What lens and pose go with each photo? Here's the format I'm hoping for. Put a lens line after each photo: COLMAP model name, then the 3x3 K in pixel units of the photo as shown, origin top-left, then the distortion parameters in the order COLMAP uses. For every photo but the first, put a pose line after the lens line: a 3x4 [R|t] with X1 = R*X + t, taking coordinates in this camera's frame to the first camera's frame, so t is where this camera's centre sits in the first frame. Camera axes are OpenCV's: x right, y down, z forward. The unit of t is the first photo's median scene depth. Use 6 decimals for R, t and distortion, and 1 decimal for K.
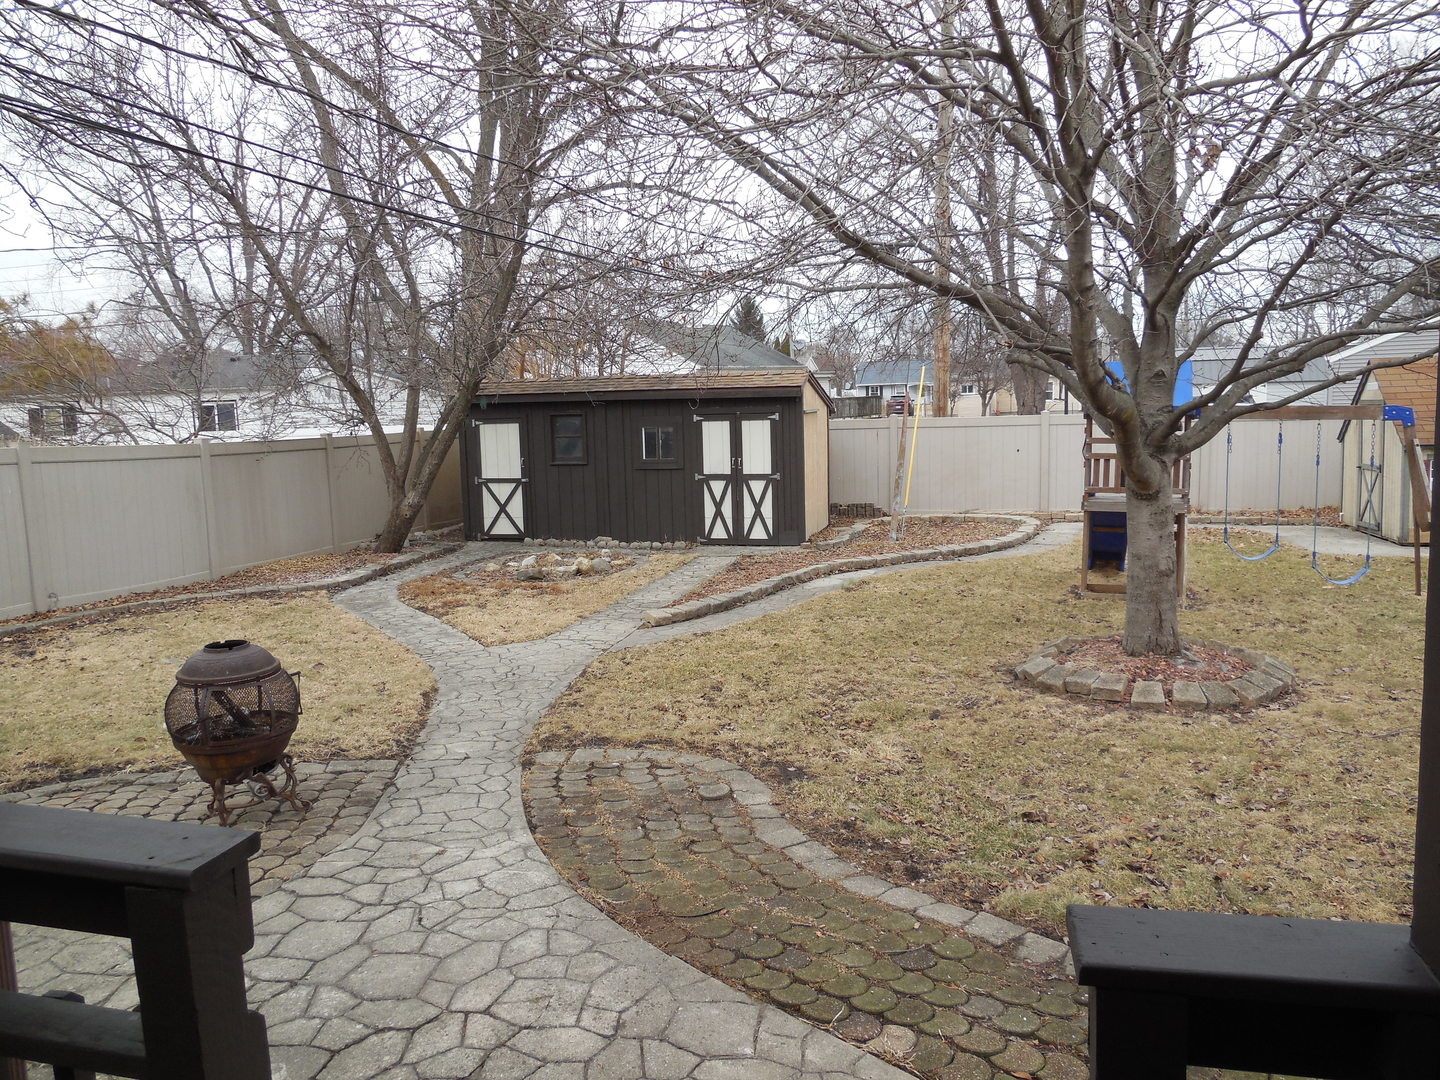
lens RADIAL K [[1073.0, 0, 720.0], [0, 1073.0, 540.0], [0, 0, 1]] dist [-0.036209, 0.026930]
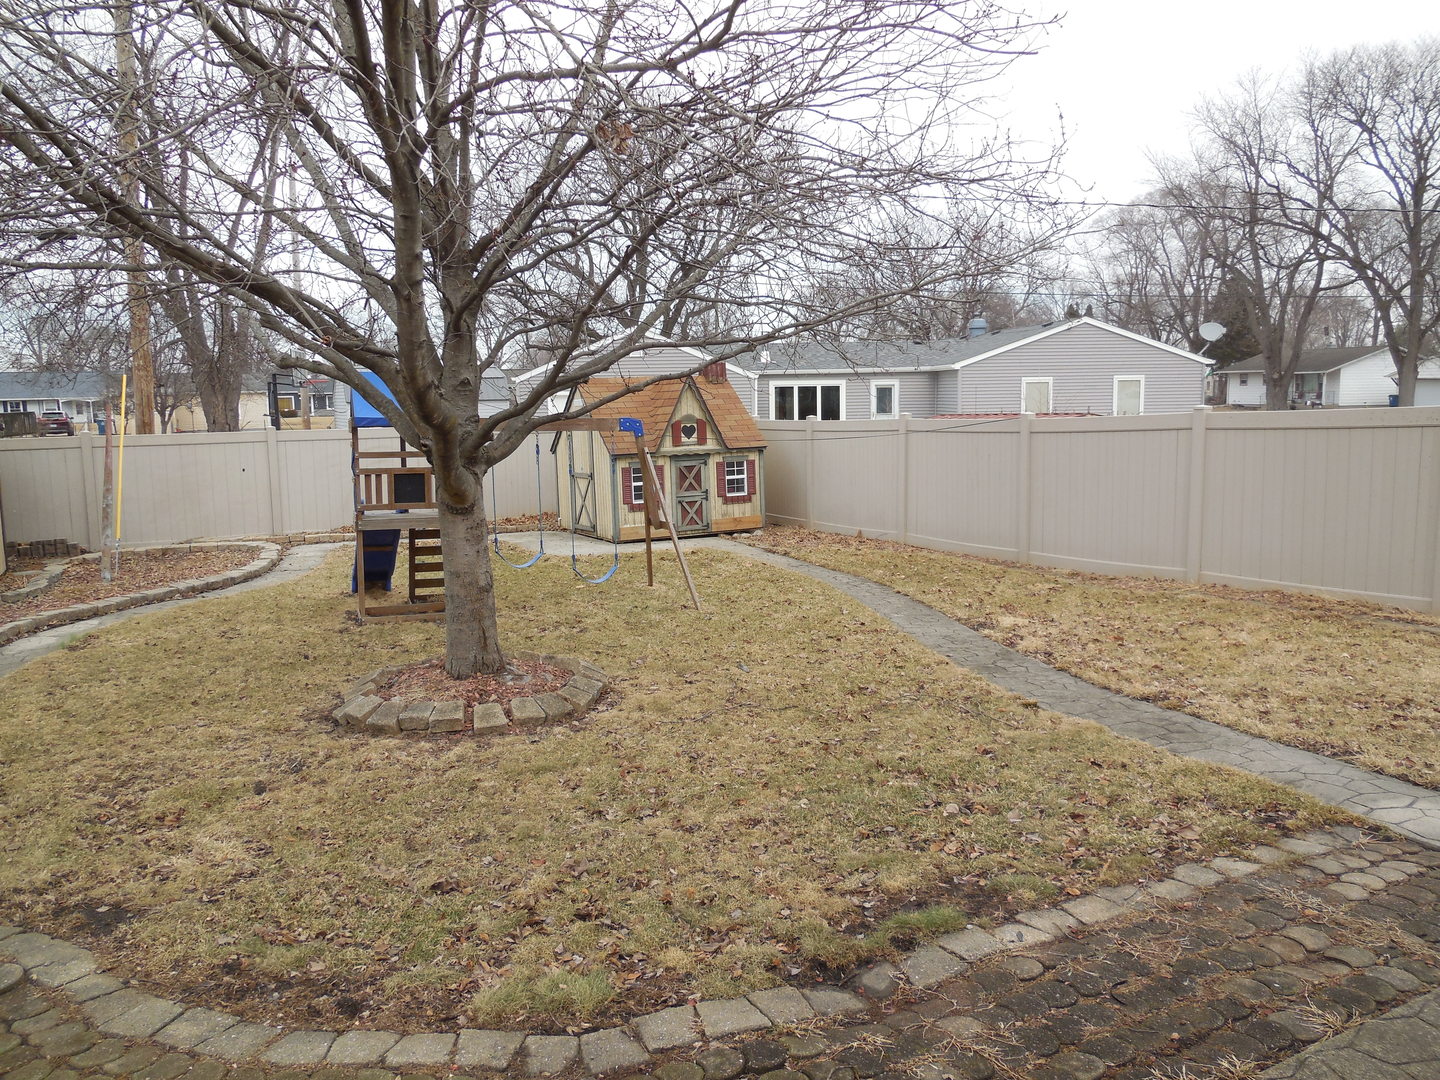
lens RADIAL K [[1073.0, 0, 720.0], [0, 1073.0, 540.0], [0, 0, 1]] dist [-0.036209, 0.026930]
pose [[0.744224, -0.068904, 0.664366, -0.063839], [0.080657, 0.996657, 0.013016, -0.008366], [-0.663042, 0.043899, 0.747294, 0.136382]]
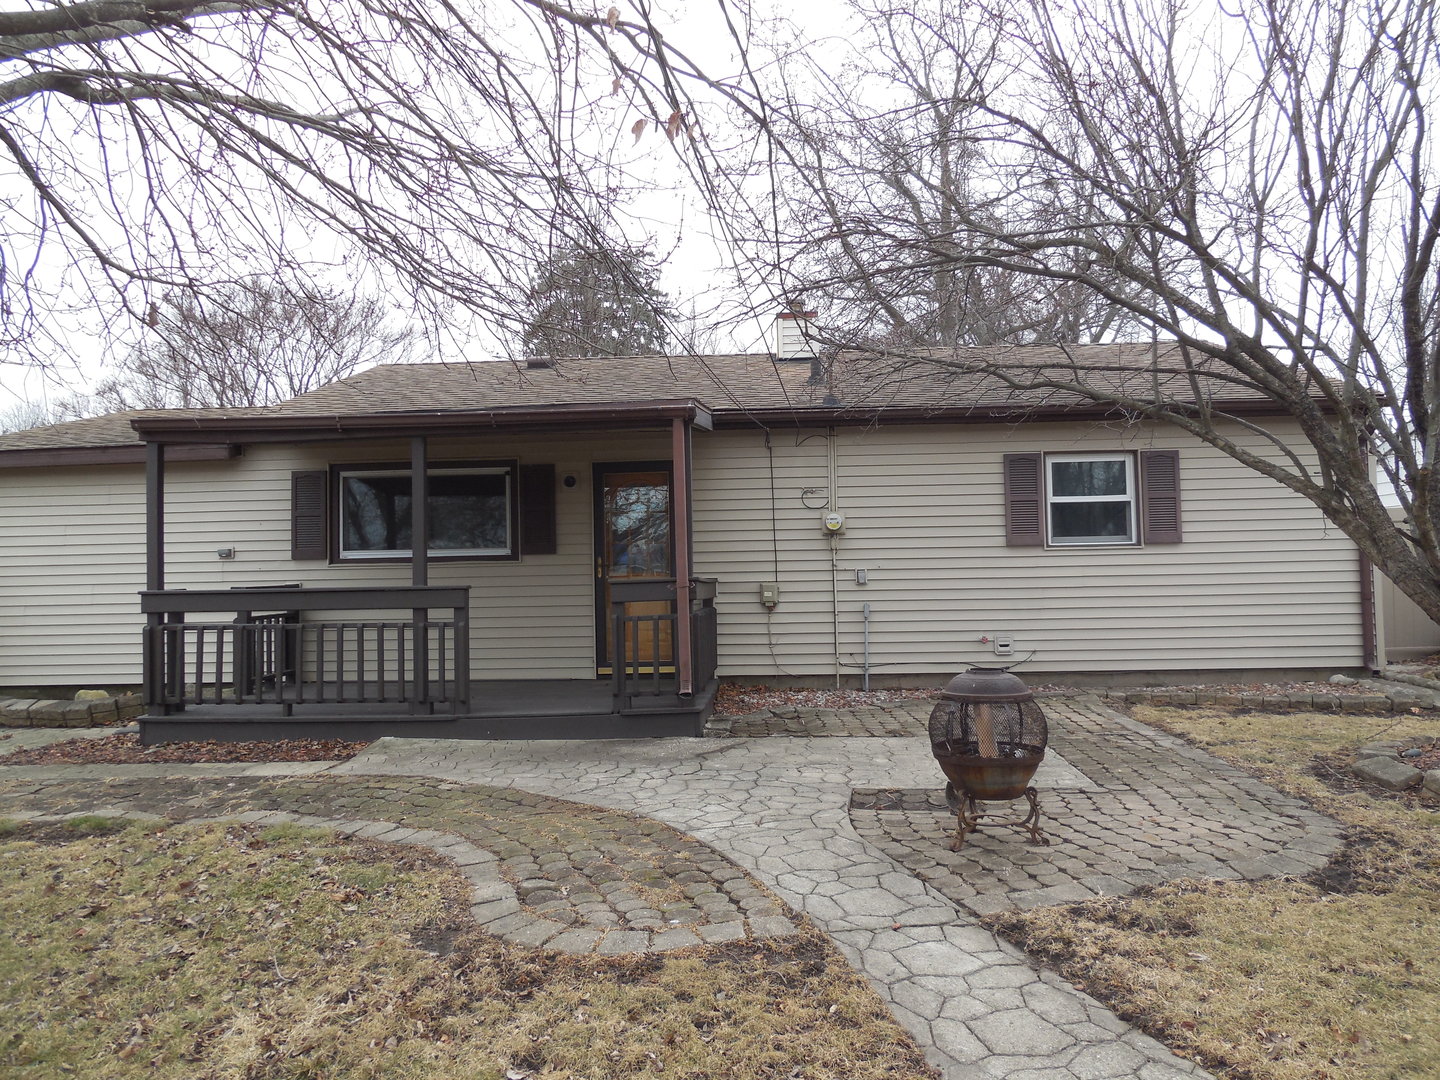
lens RADIAL K [[1073.0, 0, 720.0], [0, 1073.0, 540.0], [0, 0, 1]] dist [-0.036209, 0.026930]
pose [[-0.982626, 0.045488, -0.179937, -0.005601], [0.025873, 0.993606, 0.109895, -0.105392], [0.183786, 0.103330, -0.977520, 1.329790]]
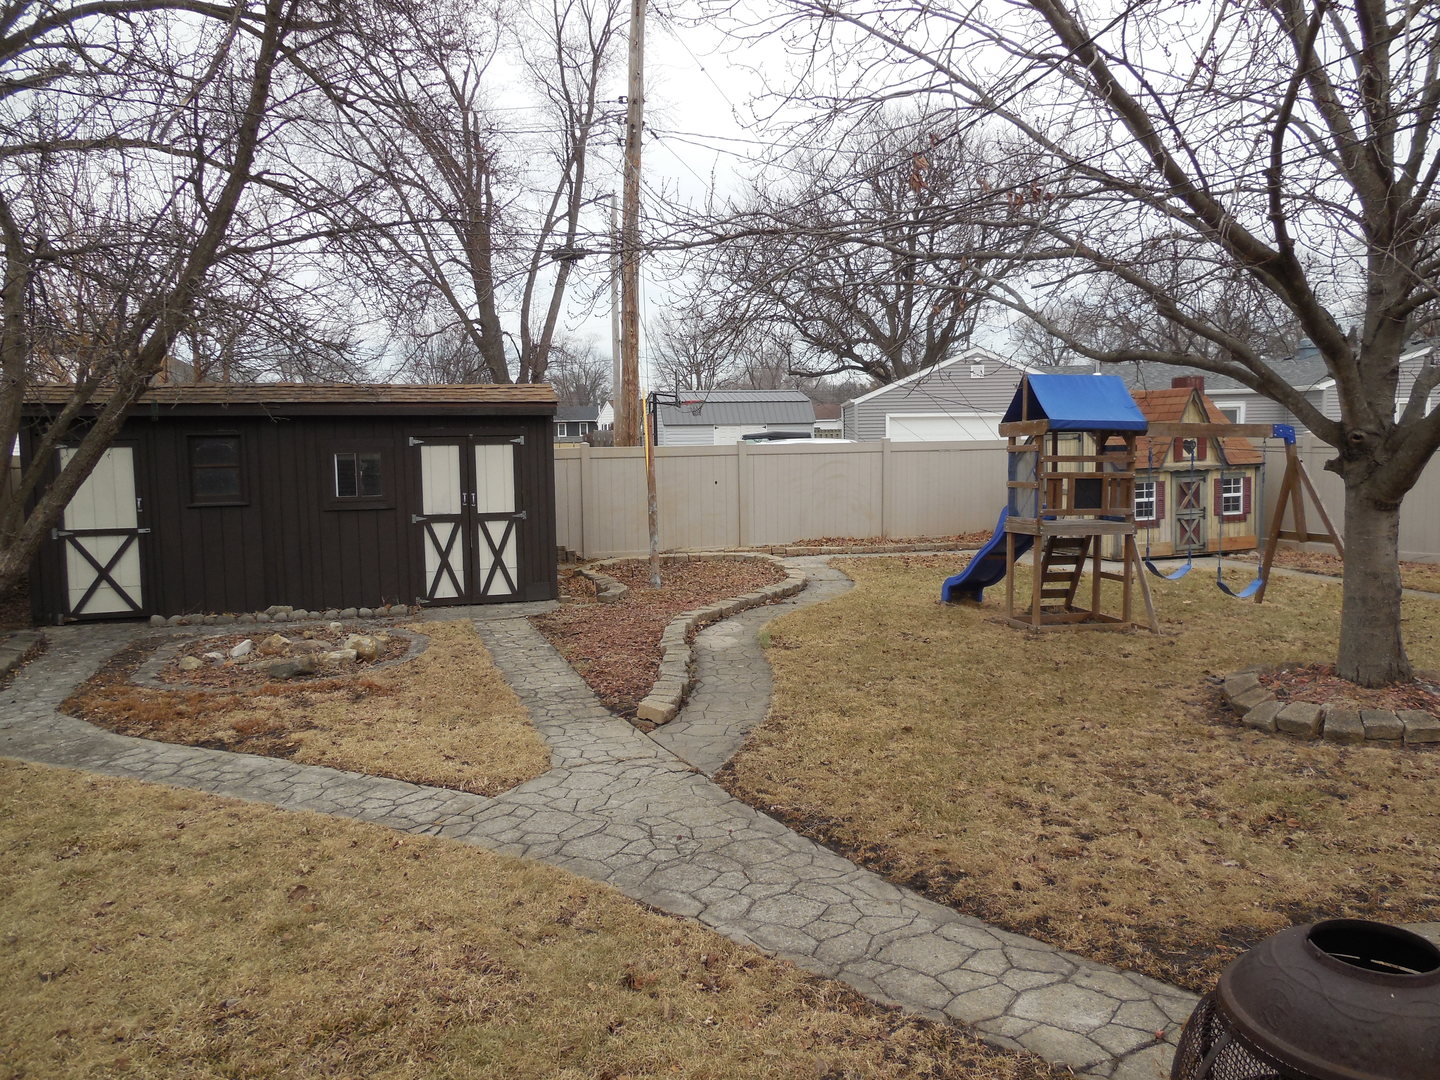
lens RADIAL K [[1073.0, 0, 720.0], [0, 1073.0, 540.0], [0, 0, 1]] dist [-0.036209, 0.026930]
pose [[0.844755, -0.036938, 0.533877, -0.545369], [0.060319, 0.997830, -0.026405, -0.023810], [-0.531743, 0.054509, 0.845150, 0.545581]]
